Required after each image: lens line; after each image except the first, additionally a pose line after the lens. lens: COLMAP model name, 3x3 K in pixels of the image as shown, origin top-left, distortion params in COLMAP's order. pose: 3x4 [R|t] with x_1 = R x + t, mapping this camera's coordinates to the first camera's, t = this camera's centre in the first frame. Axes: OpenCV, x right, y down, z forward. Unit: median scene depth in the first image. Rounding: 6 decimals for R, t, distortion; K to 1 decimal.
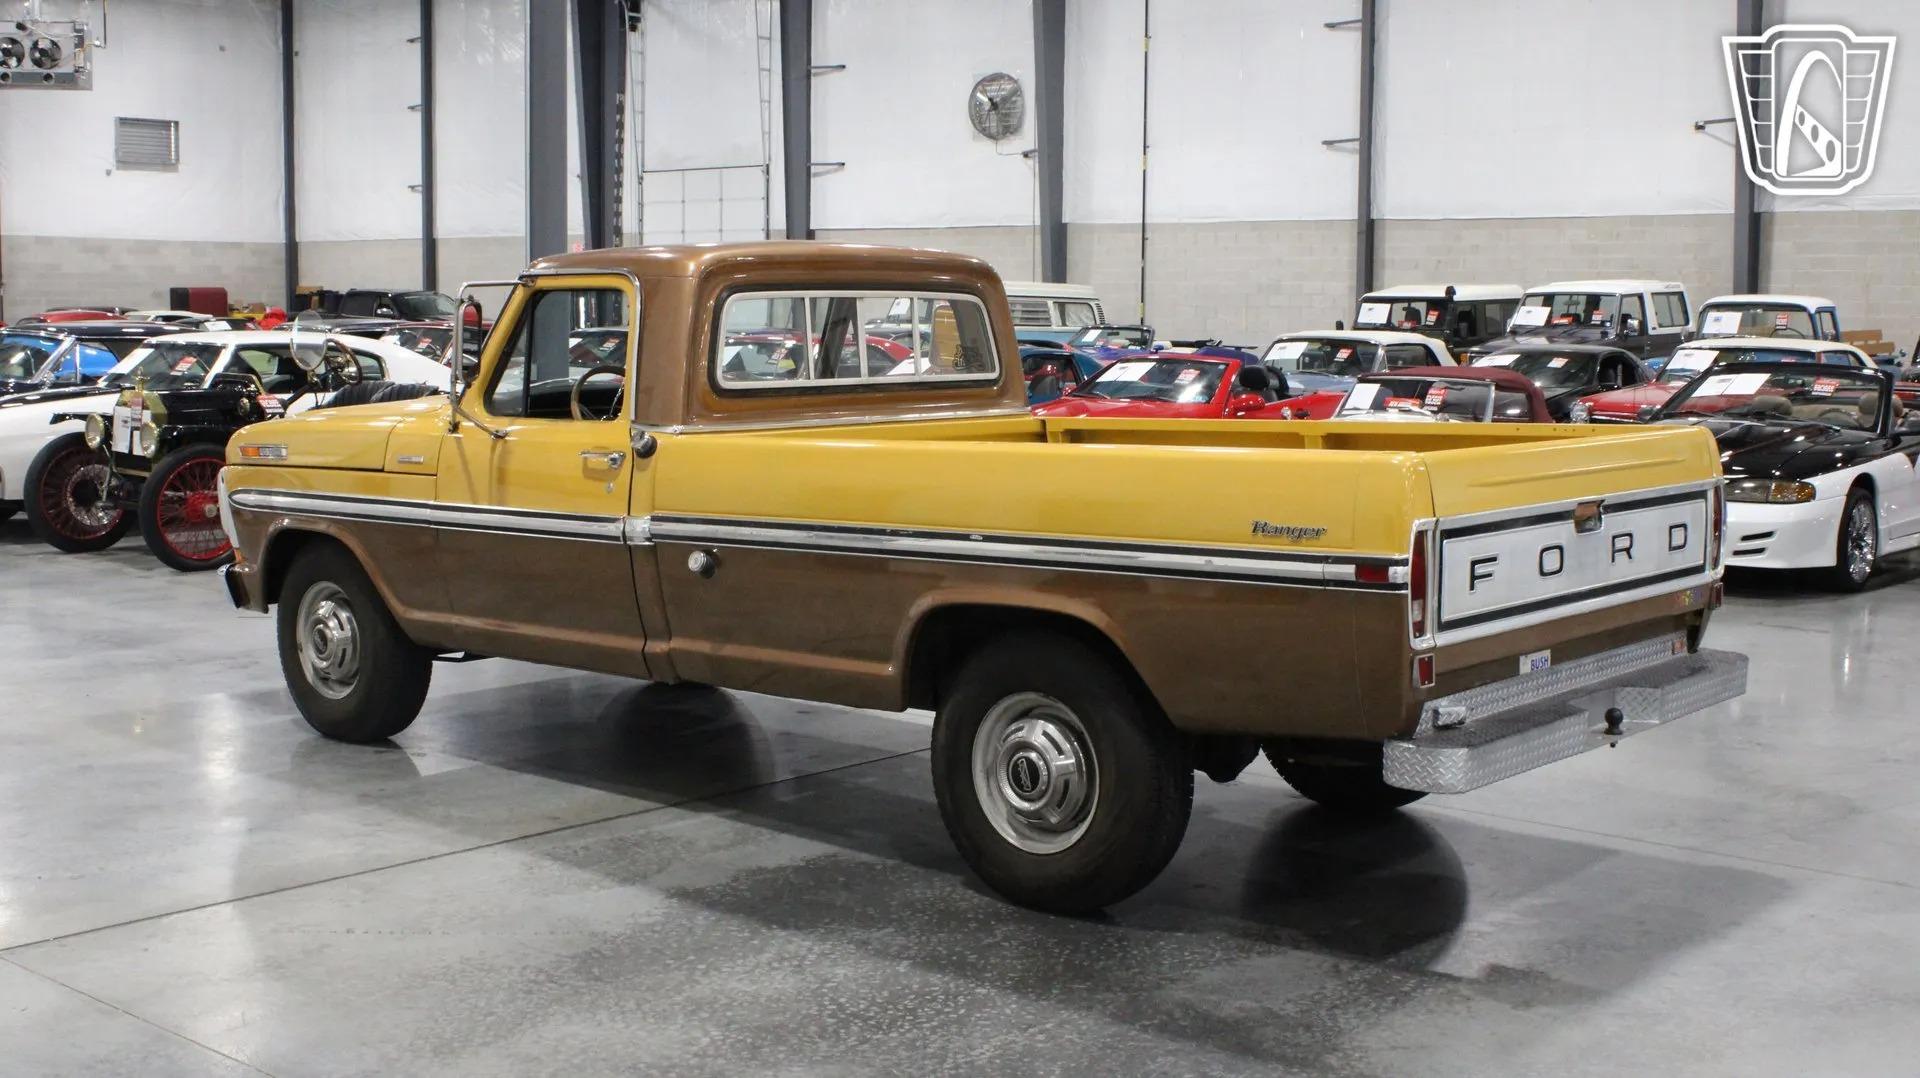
lens RADIAL K [[2169.0, 0, 945.3], [0, 2169.0, 534.2], [0, 0, 1]] dist [-0.088858, 0.075947]
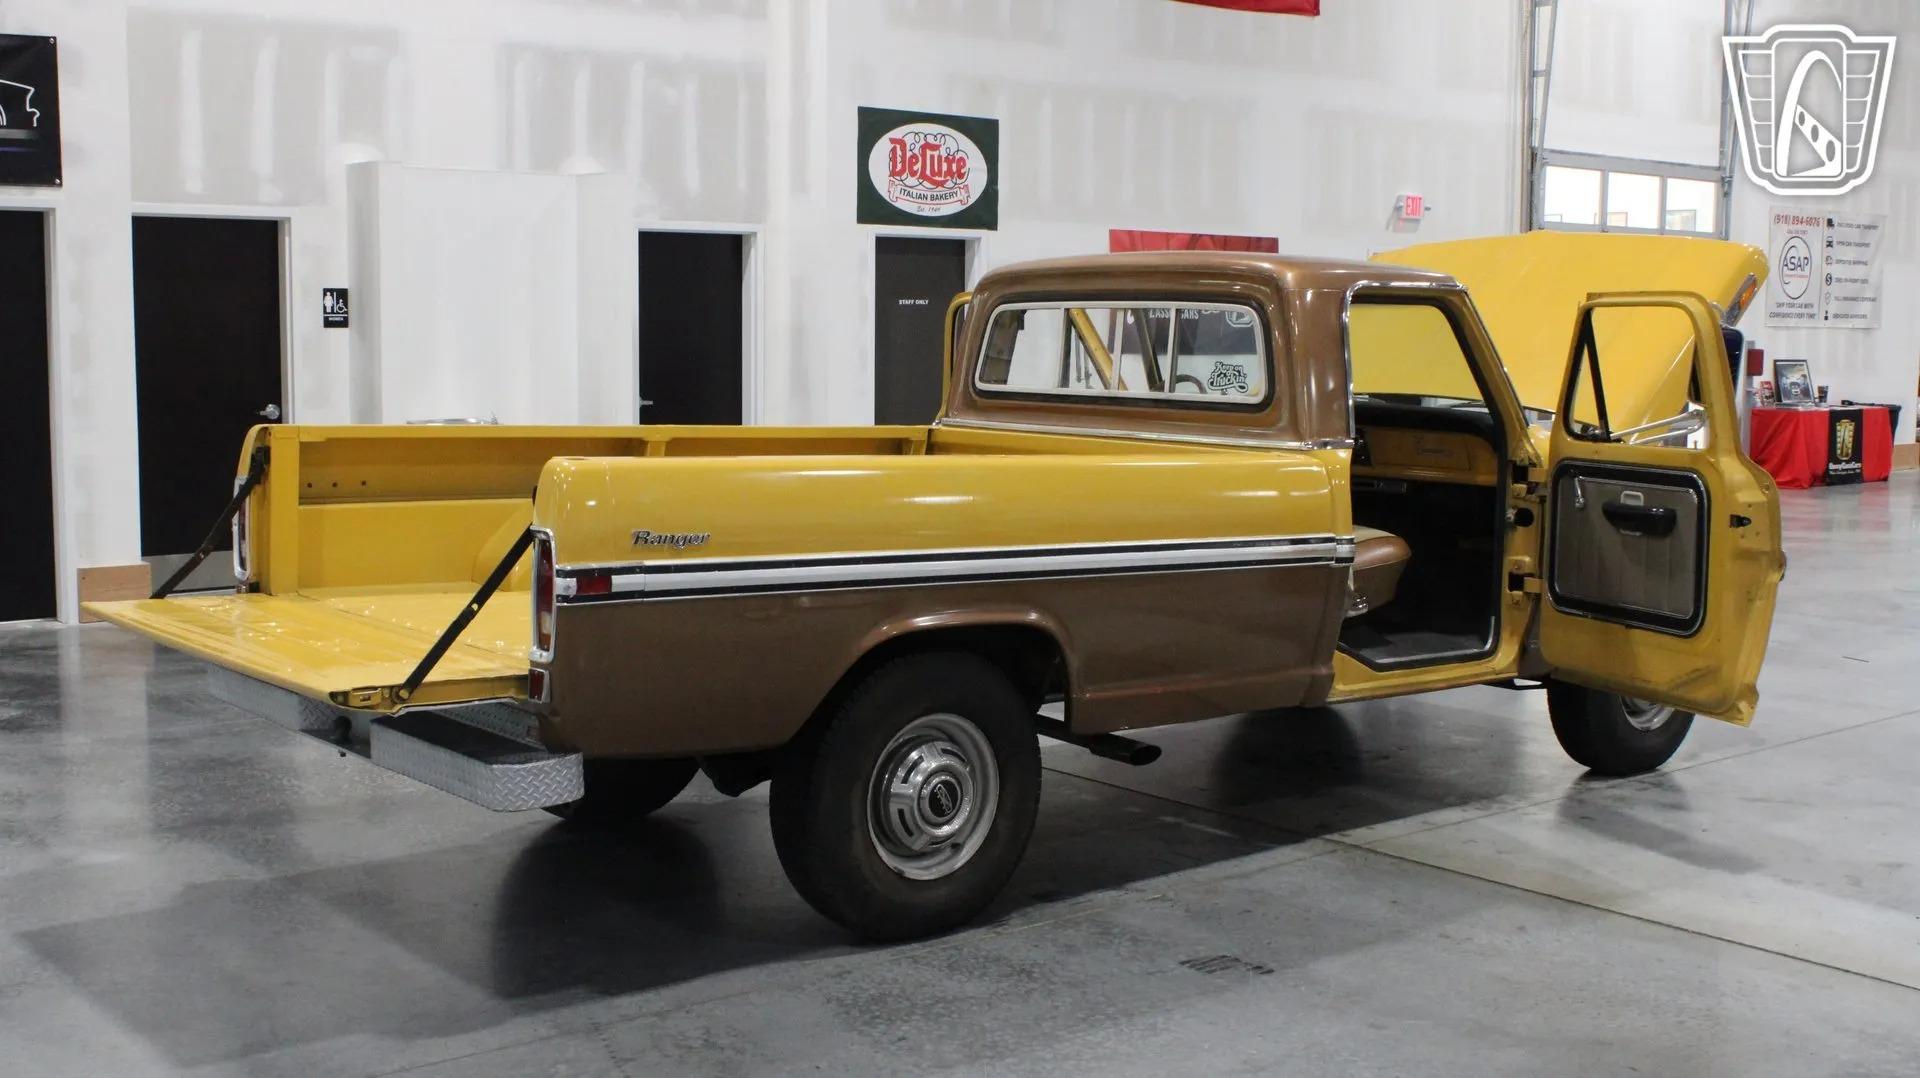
lens RADIAL K [[2127.3, 0, 950.3], [0, 2127.3, 548.9], [0, 0, 1]] dist [-0.089115, 0.056579]
pose [[-0.167169, 0.099366, -0.980908, 1.013103], [-0.114714, 0.986191, 0.119451, -0.118326], [0.979232, 0.132492, -0.153462, 1.193211]]
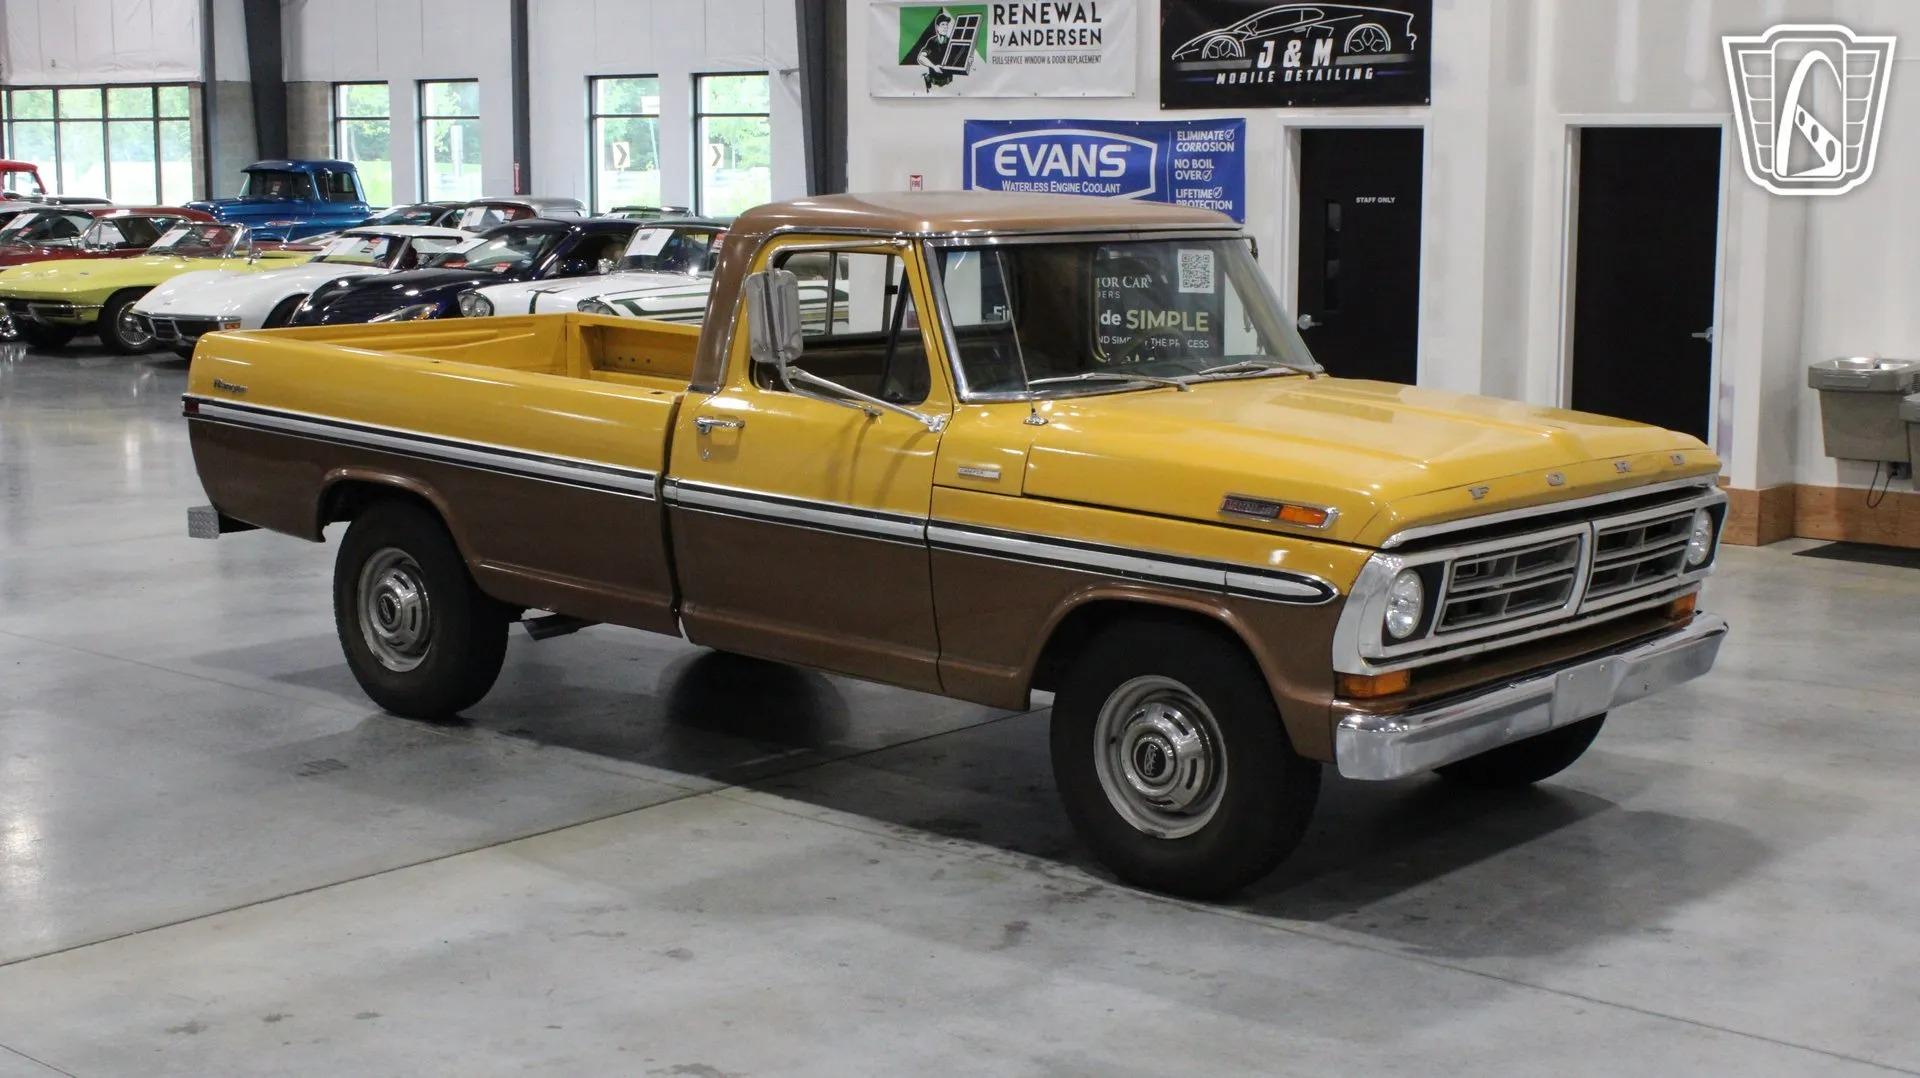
lens RADIAL K [[2613.0, 0, 959.7], [0, 2613.0, 542.4], [0, 0, 1]] dist [-0.042717, 0.061131]
pose [[-0.999876, -0.013319, -0.008392, -0.069134], [-0.014996, 0.968034, 0.250371, -0.302486], [0.004789, 0.250465, -0.968114, 2.381034]]
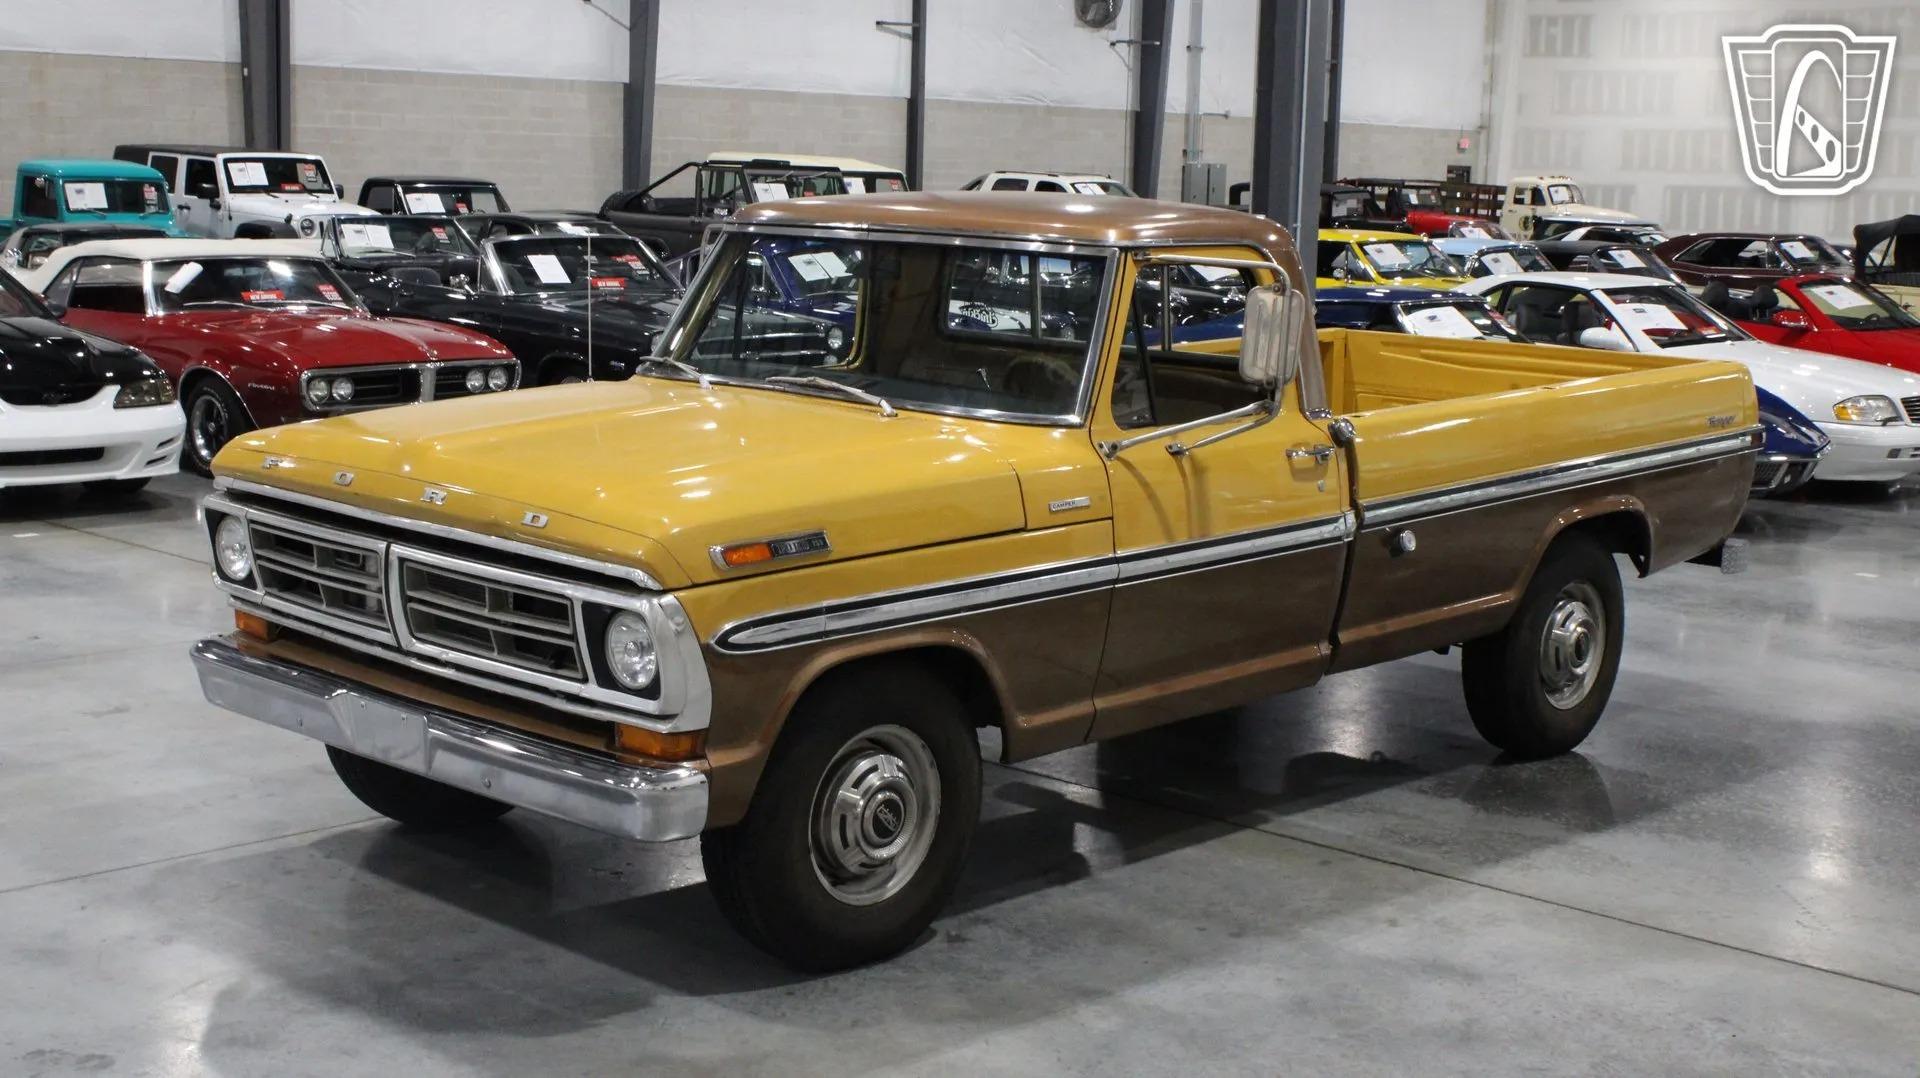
lens RADIAL K [[2469.1, 0, 952.7], [0, 2469.1, 516.4], [0, 0, 1]] dist [-0.051110, 0.016350]
pose [[0.046294, -0.149100, 0.987738, -1.194190], [0.077979, 0.986320, 0.145231, -0.172272], [-0.995880, 0.070300, 0.057288, 1.106753]]
